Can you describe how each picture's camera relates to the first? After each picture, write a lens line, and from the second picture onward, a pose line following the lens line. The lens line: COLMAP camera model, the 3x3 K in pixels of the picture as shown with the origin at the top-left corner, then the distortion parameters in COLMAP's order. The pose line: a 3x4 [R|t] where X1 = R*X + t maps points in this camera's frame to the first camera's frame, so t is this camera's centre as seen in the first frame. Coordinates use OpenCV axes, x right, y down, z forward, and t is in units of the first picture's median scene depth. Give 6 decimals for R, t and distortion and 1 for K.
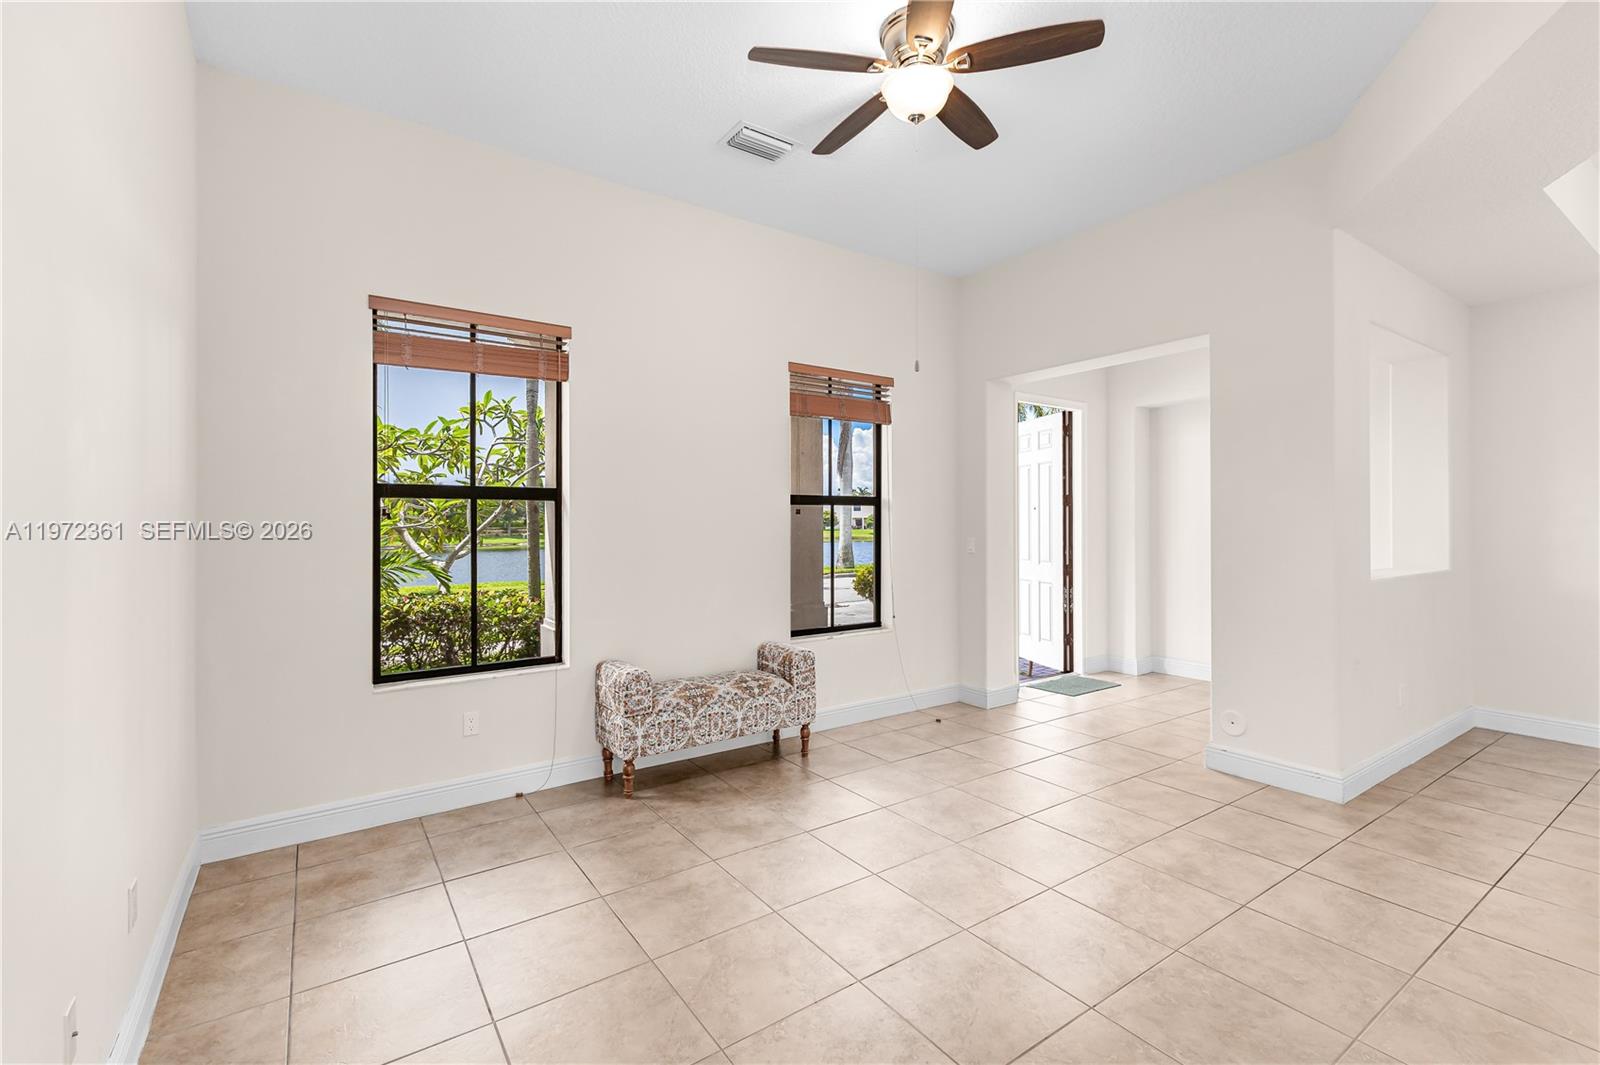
lens RADIAL K [[704.4, 0, 795.7], [0, 704.4, 527.4], [0, 0, 1]] dist [0.010451, -0.001393]
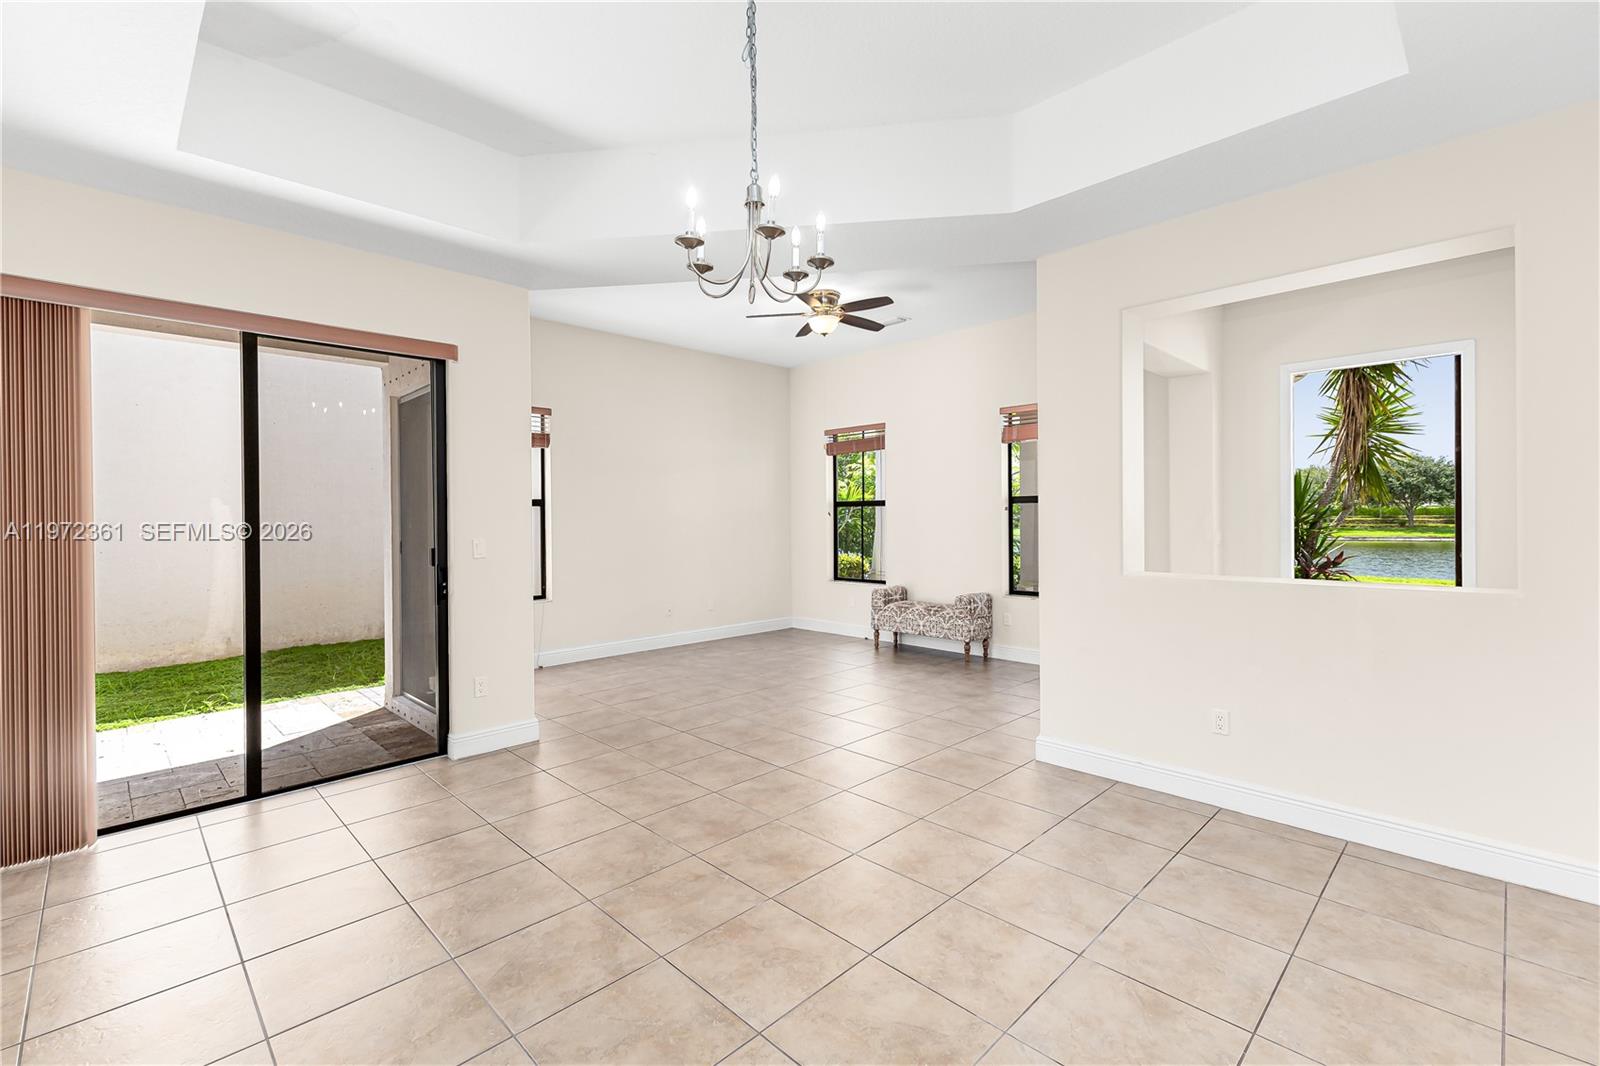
lens RADIAL K [[692.6, 0, 797.8], [0, 692.6, 527.3], [0, 0, 1]] dist [0.012879, 0.000174]
pose [[0.175569, 0.013675, -0.984372, 1.710687], [0.000046, 0.999903, 0.013899, -0.004565], [0.984467, -0.002486, 0.175552, 0.397986]]
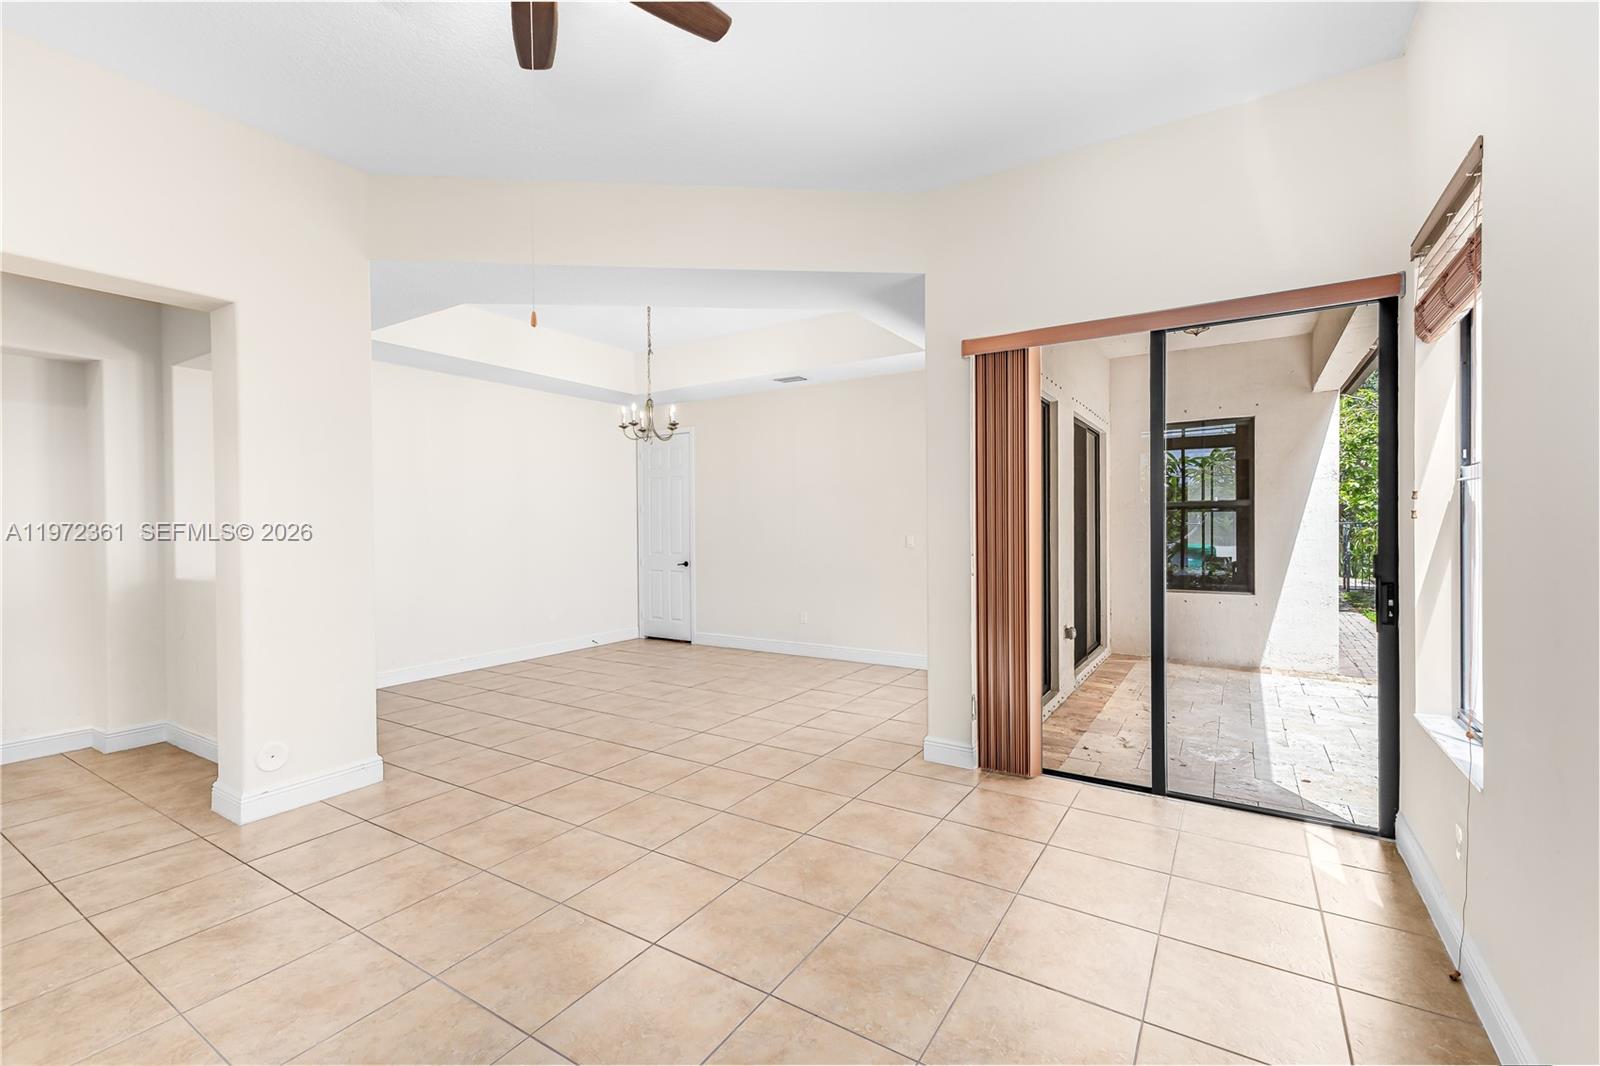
lens RADIAL K [[692.6, 0, 801.6], [0, 692.6, 528.4], [0, 0, 1]] dist [0.012879, 0.000174]
pose [[-0.389272, 0.001472, 0.921122, -0.470184], [0.018175, 0.999816, 0.006084, -0.001631], [-0.920944, 0.019110, -0.389227, 0.768239]]
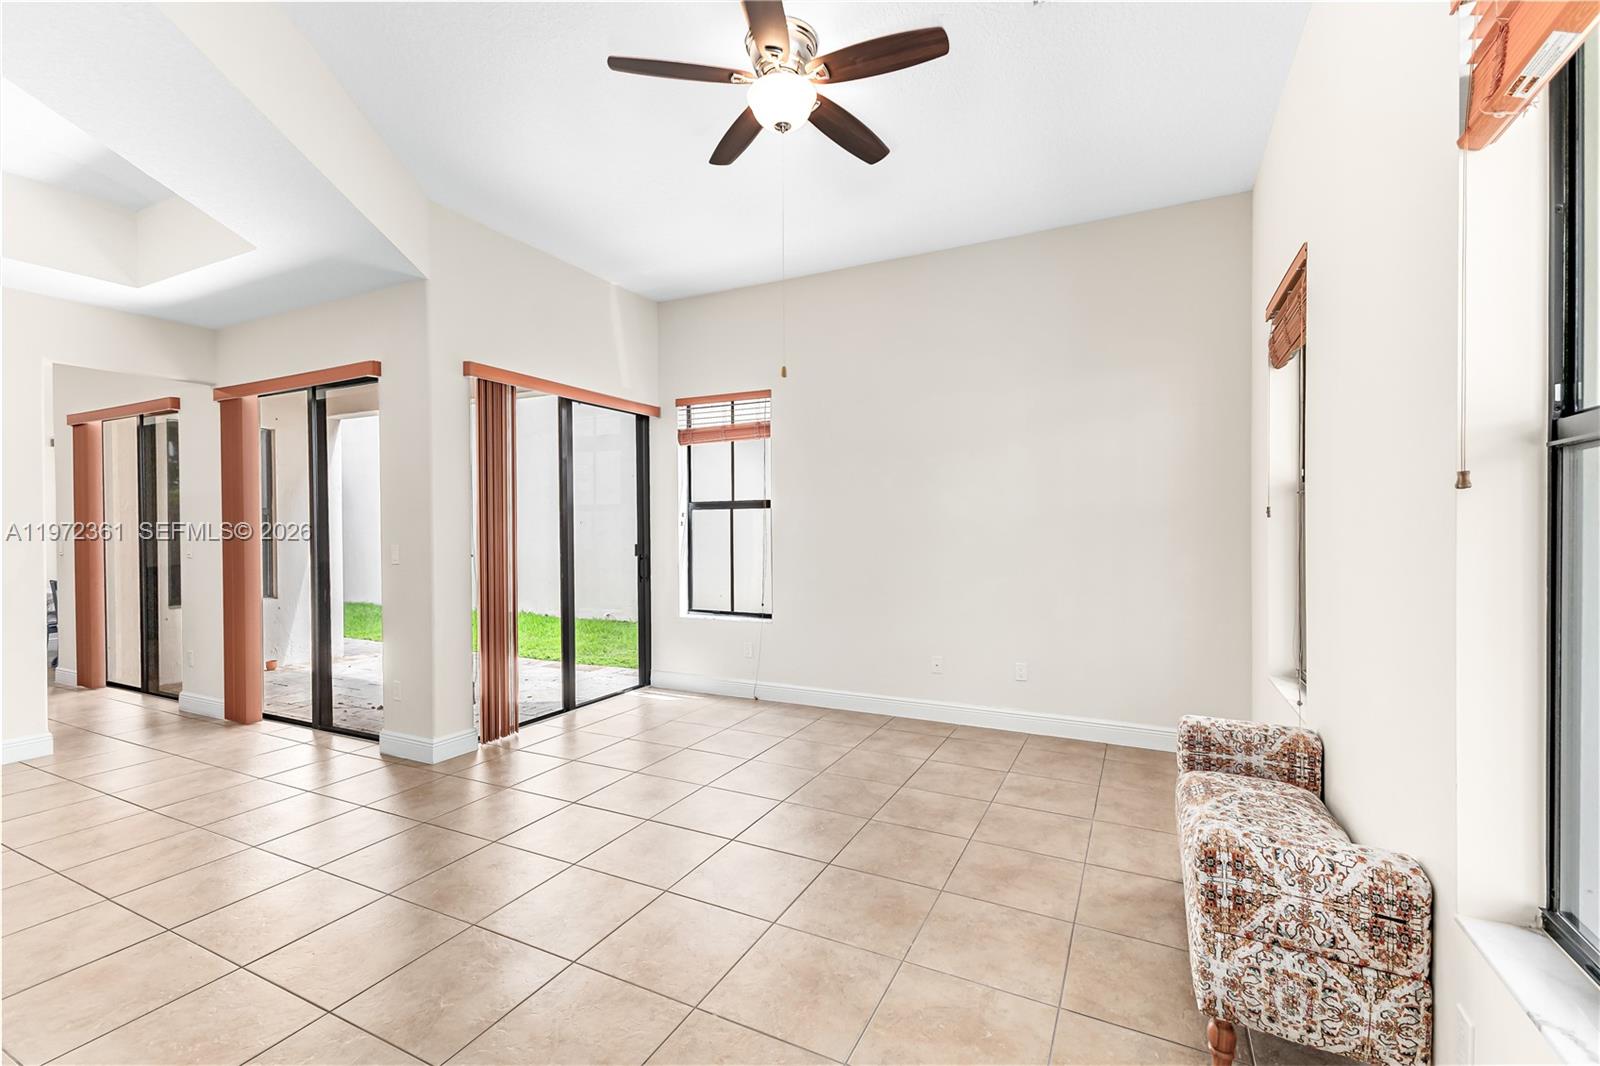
lens RADIAL K [[692.6, 0, 809.7], [0, 692.6, 528.2], [0, 0, 1]] dist [0.012879, 0.000174]
pose [[-0.883317, 0.016300, -0.468493, 0.463661], [0.013376, 0.999865, 0.009568, -0.008631], [0.468585, 0.002185, -0.883415, 1.428279]]
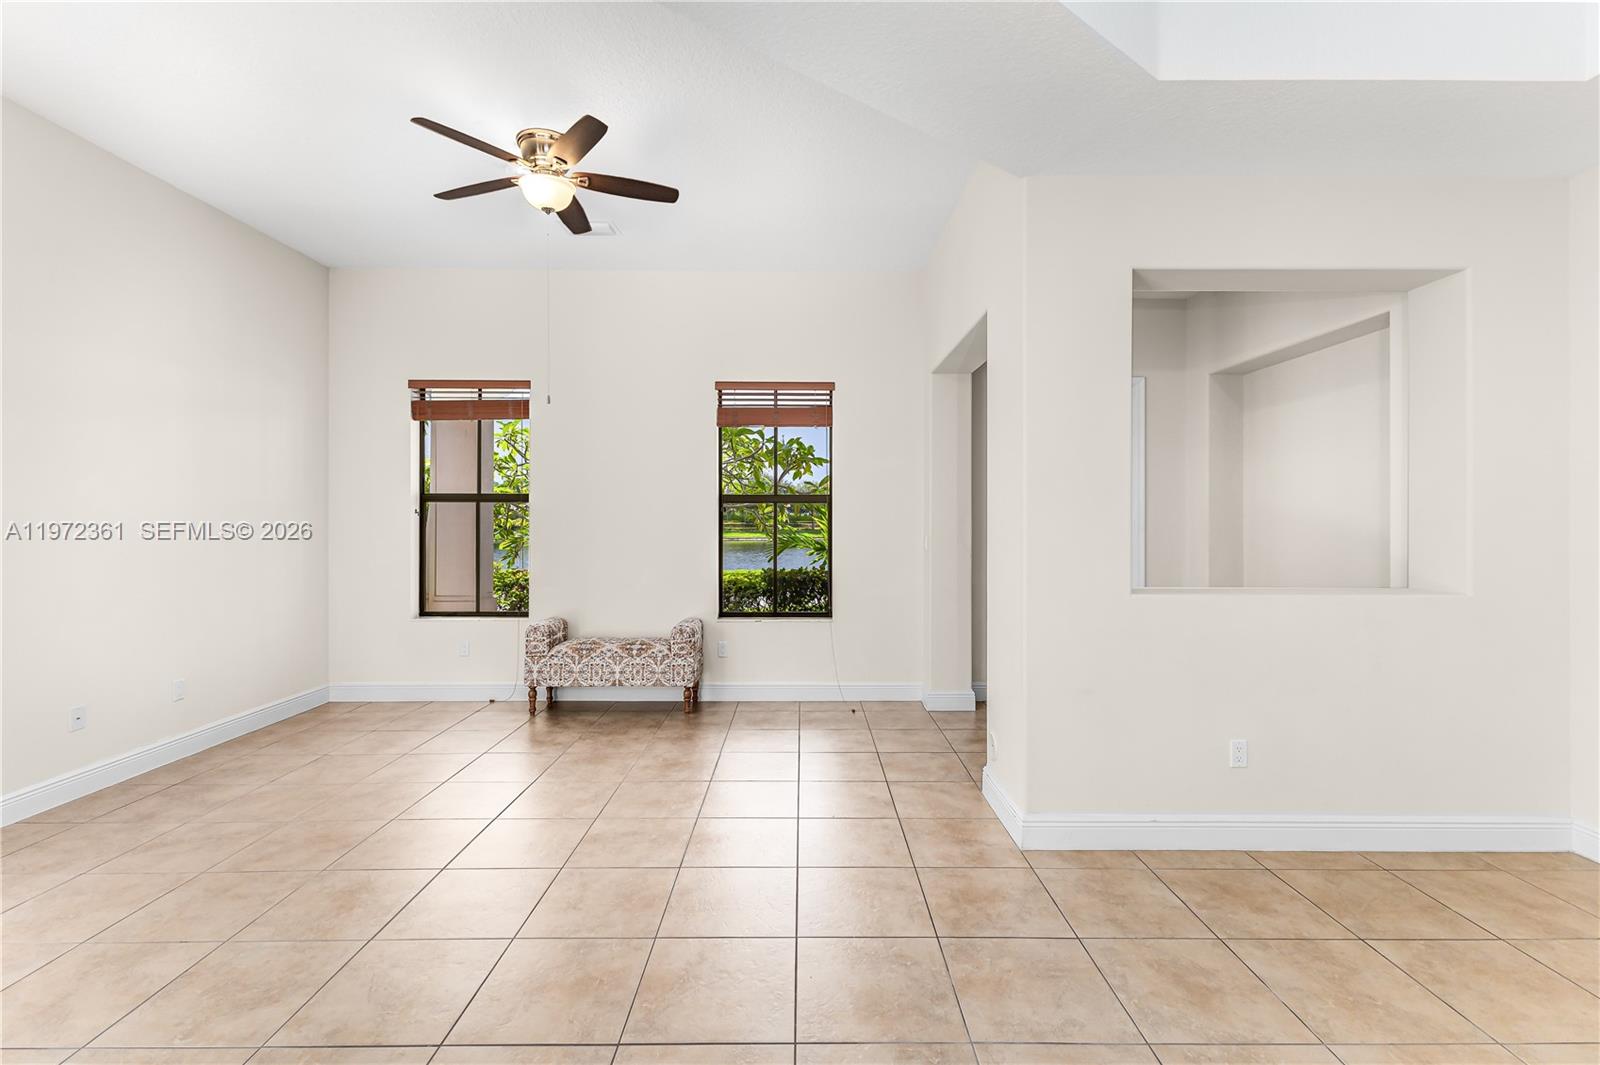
lens RADIAL K [[704.4, 0, 803.2], [0, 704.4, 518.7], [0, 0, 1]] dist [0.010451, -0.001393]
pose [[0.826375, 0.004007, -0.563106, 0.974241], [-0.008906, 0.999943, -0.005956, -0.001860], [0.563050, 0.009937, 0.826363, 0.136705]]
